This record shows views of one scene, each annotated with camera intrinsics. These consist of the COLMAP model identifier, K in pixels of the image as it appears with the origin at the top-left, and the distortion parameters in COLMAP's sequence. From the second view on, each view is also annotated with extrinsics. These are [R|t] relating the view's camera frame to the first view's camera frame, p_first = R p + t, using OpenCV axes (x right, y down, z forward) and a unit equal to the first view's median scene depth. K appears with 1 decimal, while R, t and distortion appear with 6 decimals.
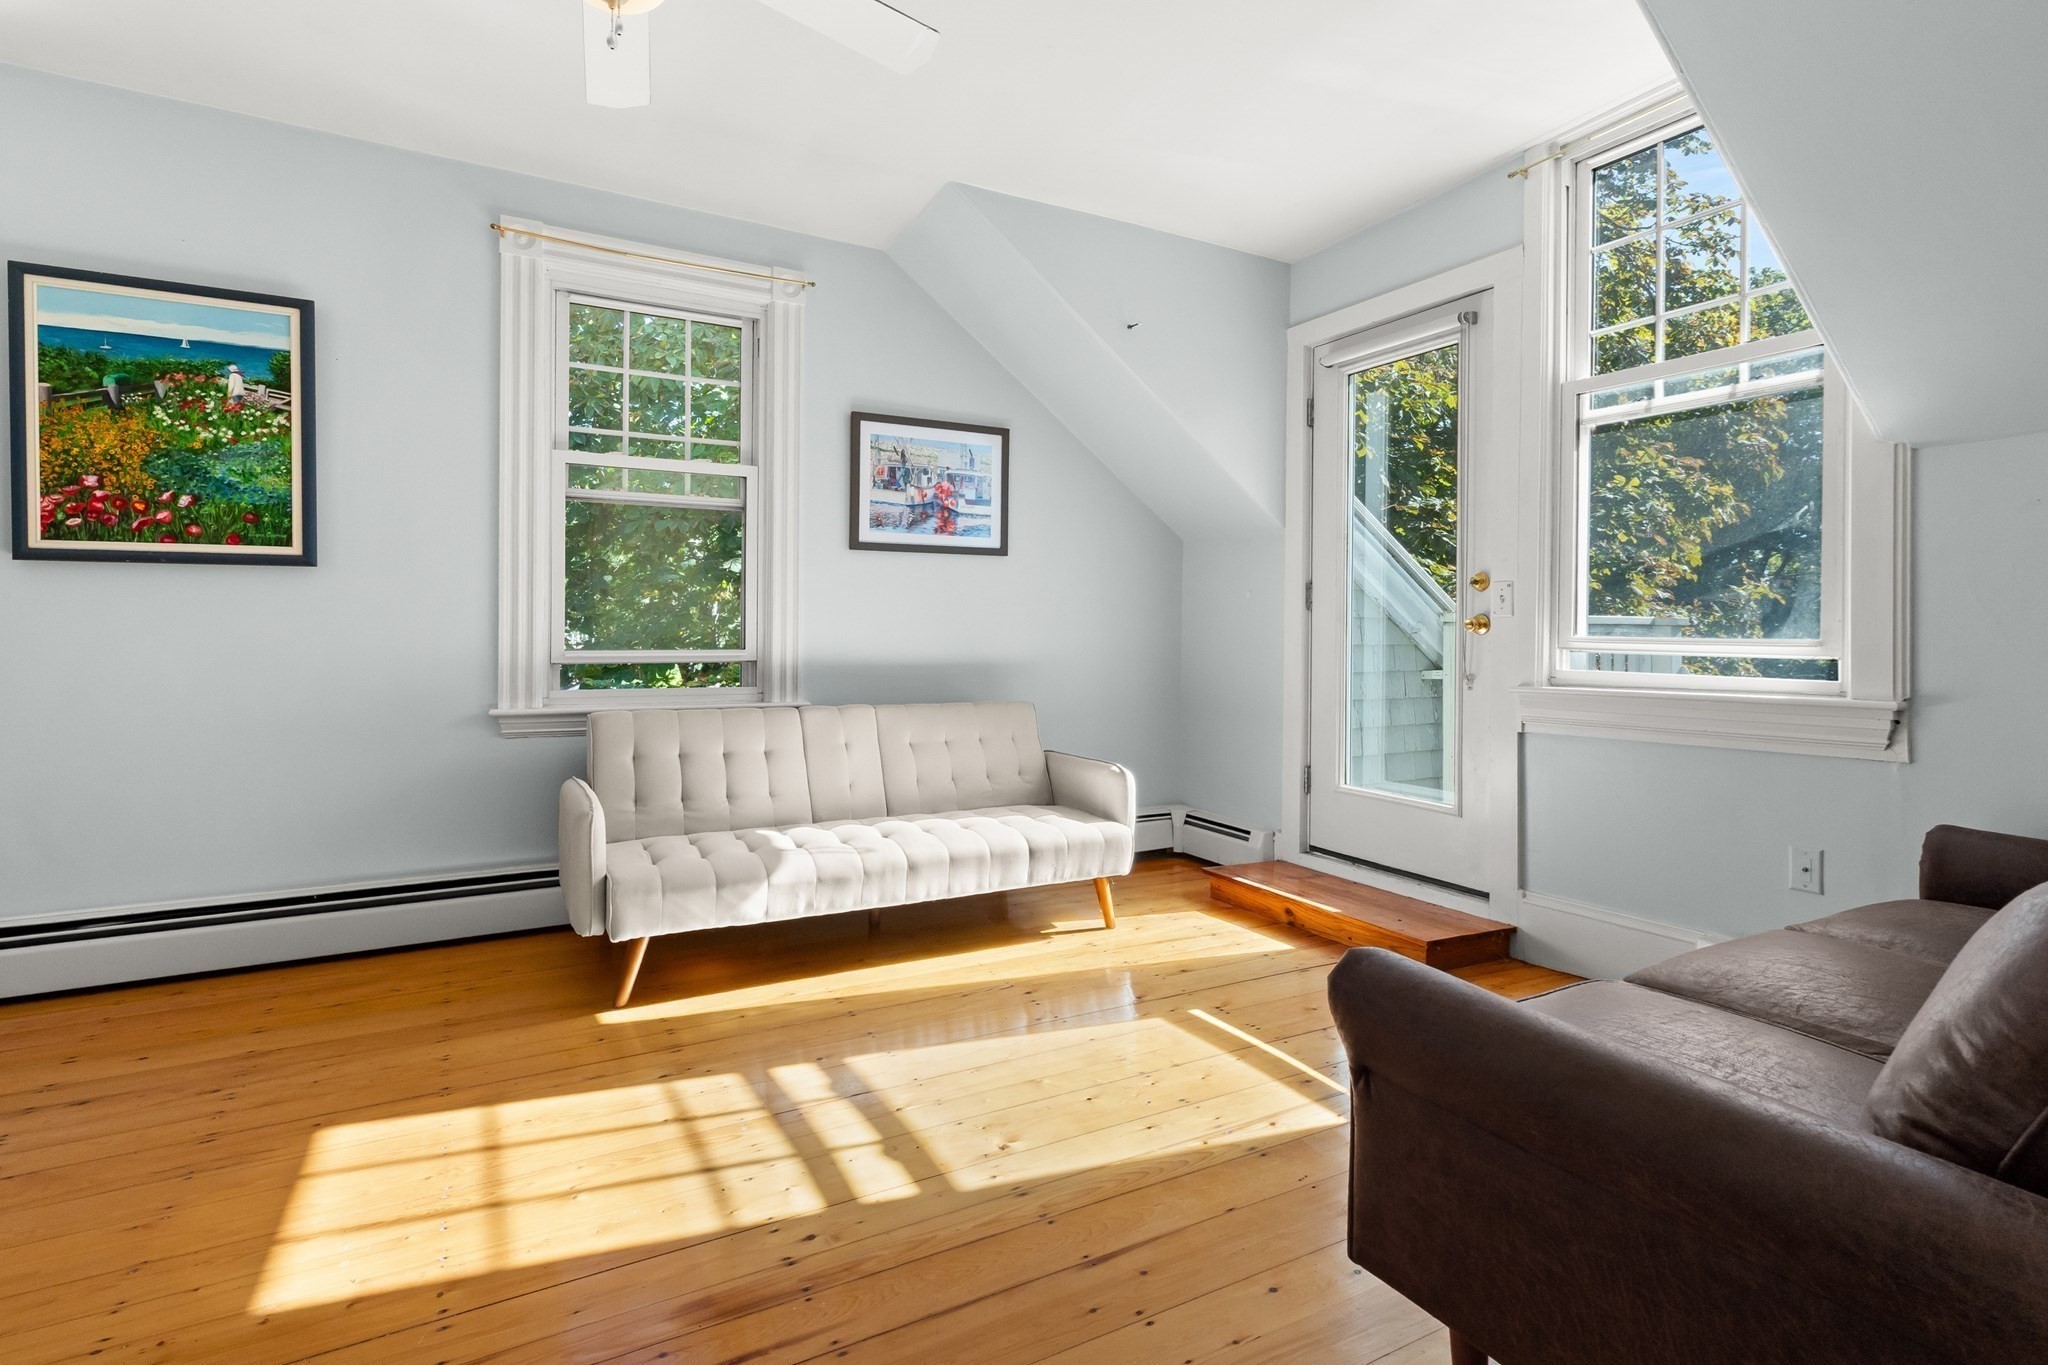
lens RADIAL K [[931.7, 0, 1015.5], [0, 931.7, 640.3], [0, 0, 1]] dist [0.000692, -0.000249]
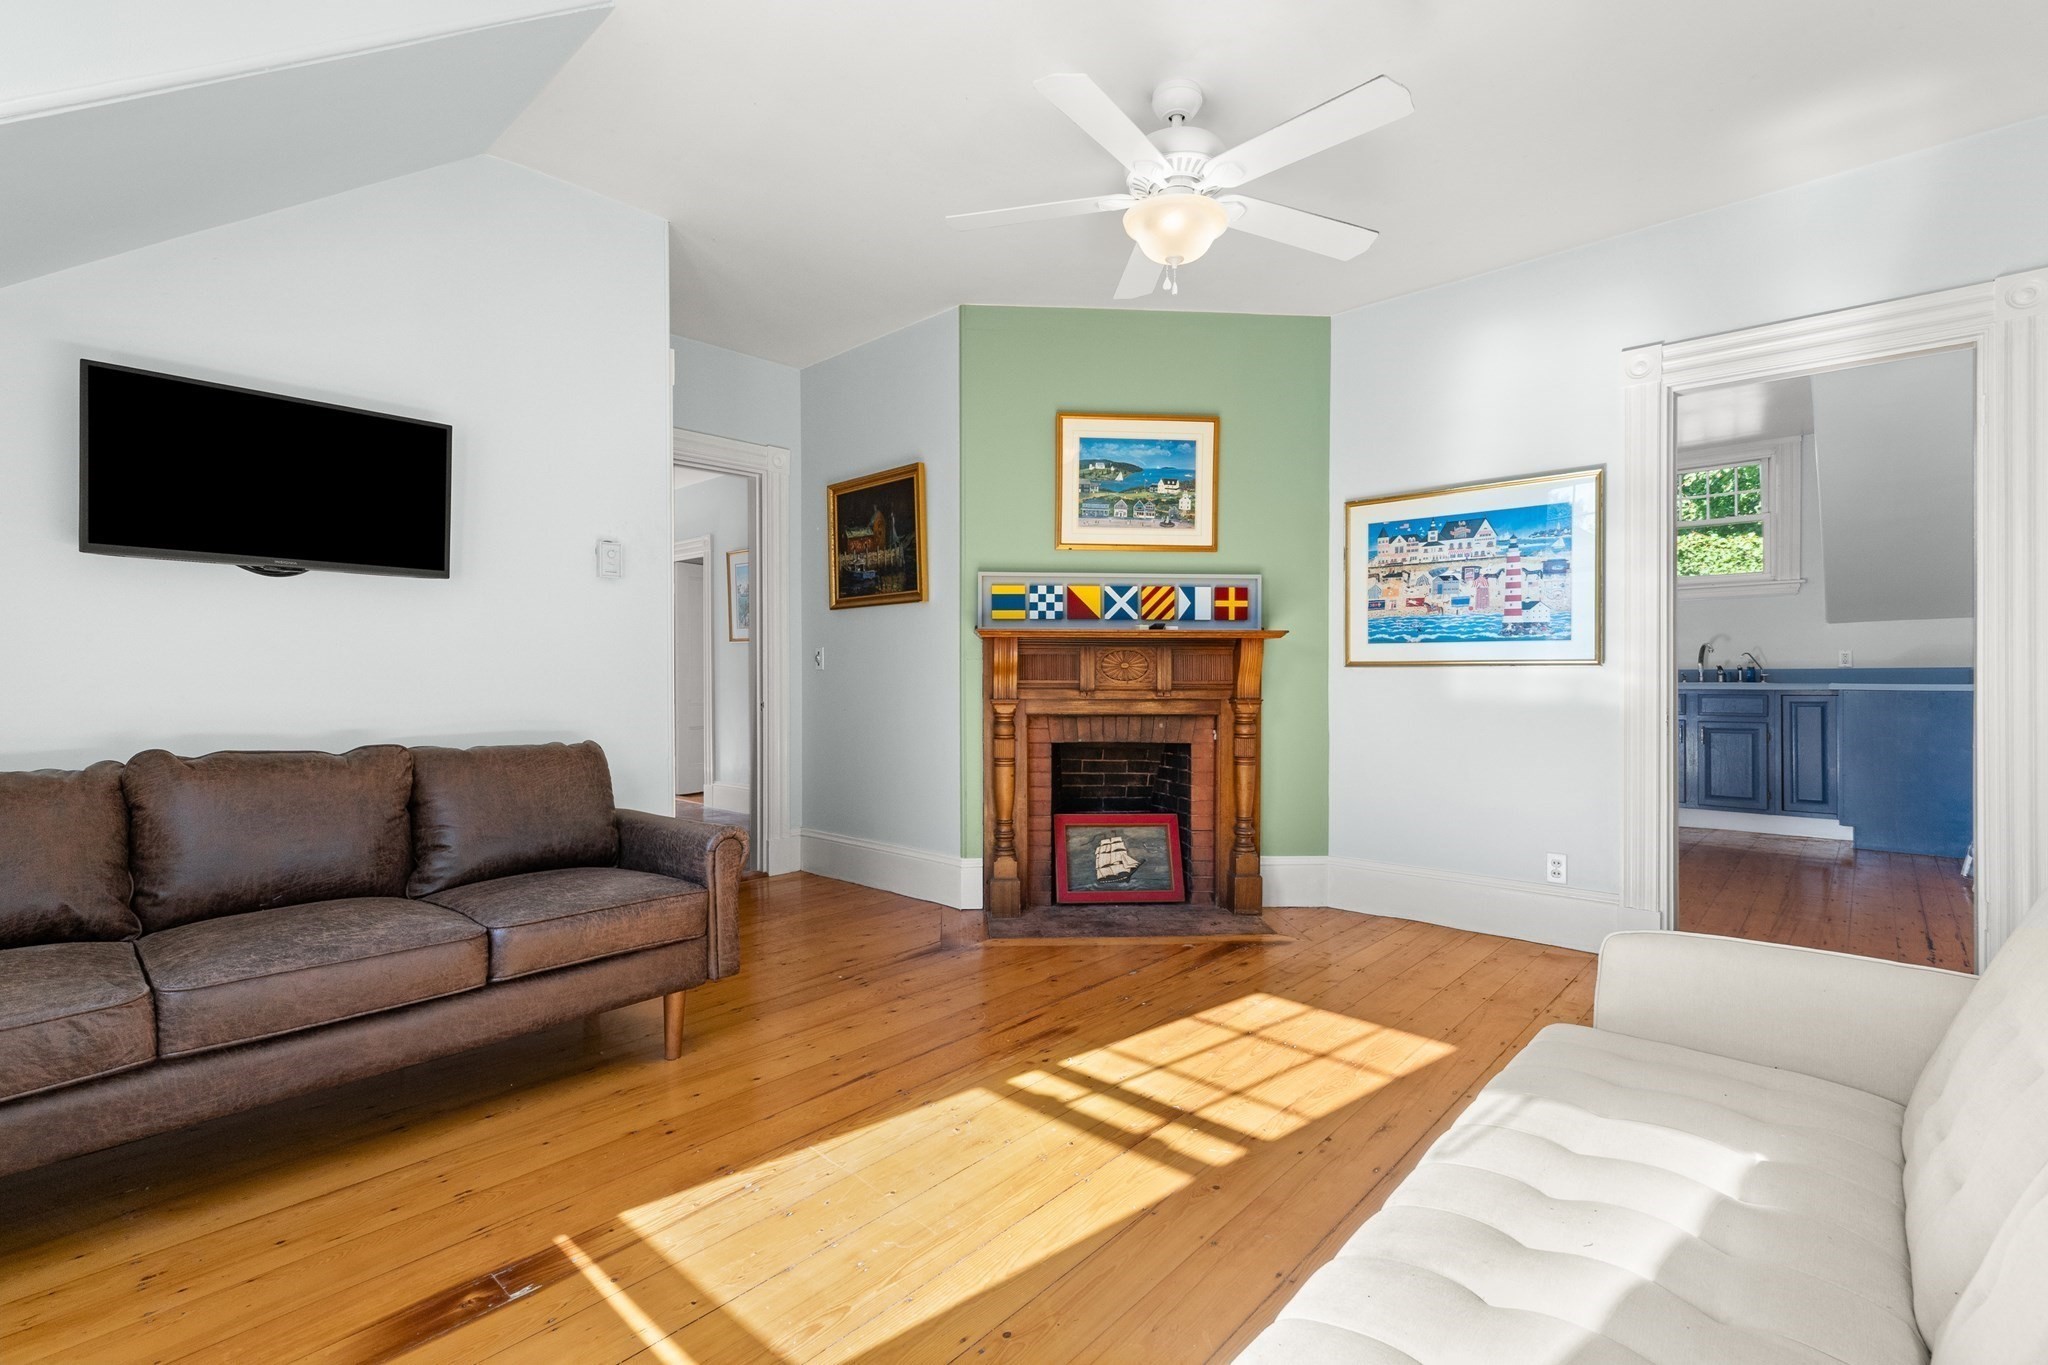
lens RADIAL K [[931.7, 0, 1026.8], [0, 931.7, 675.4], [0, 0, 1]] dist [0.000692, -0.000249]
pose [[-0.943873, 0.005136, -0.330267, 0.274638], [0.003696, 0.999981, 0.004989, -0.021001], [0.330287, 0.003488, -0.943874, 1.949788]]
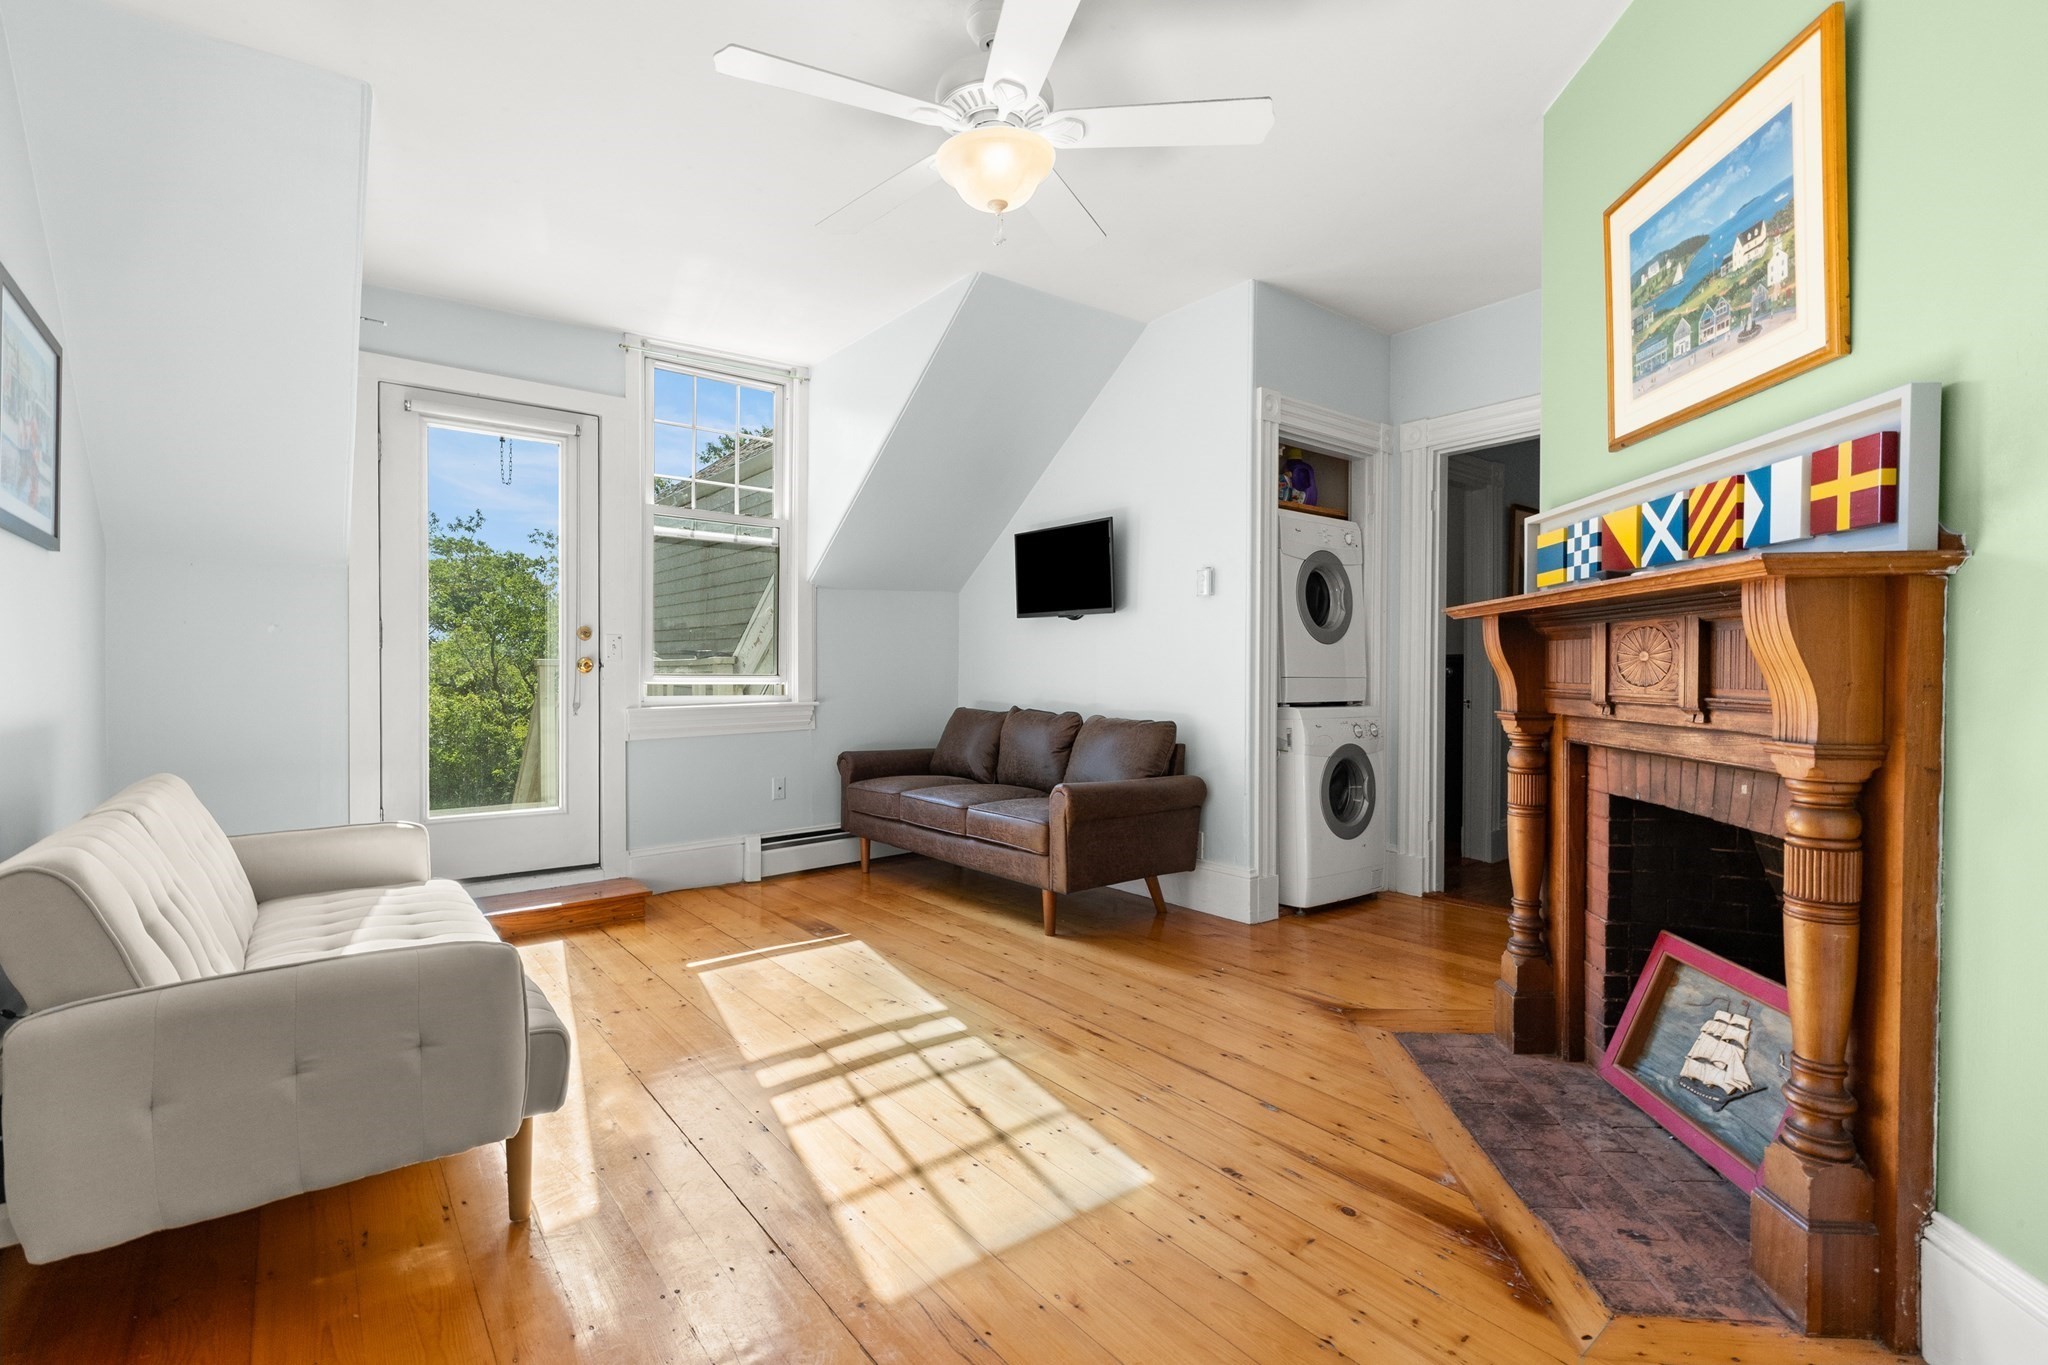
lens RADIAL K [[931.7, 0, 1028.5], [0, 931.7, 683.3], [0, 0, 1]] dist [0.000692, -0.000249]
pose [[-0.169466, -0.012564, 0.985456, -1.461559], [-0.003265, 0.999920, 0.012187, -0.012483], [-0.985531, -0.001153, -0.169494, 0.959338]]
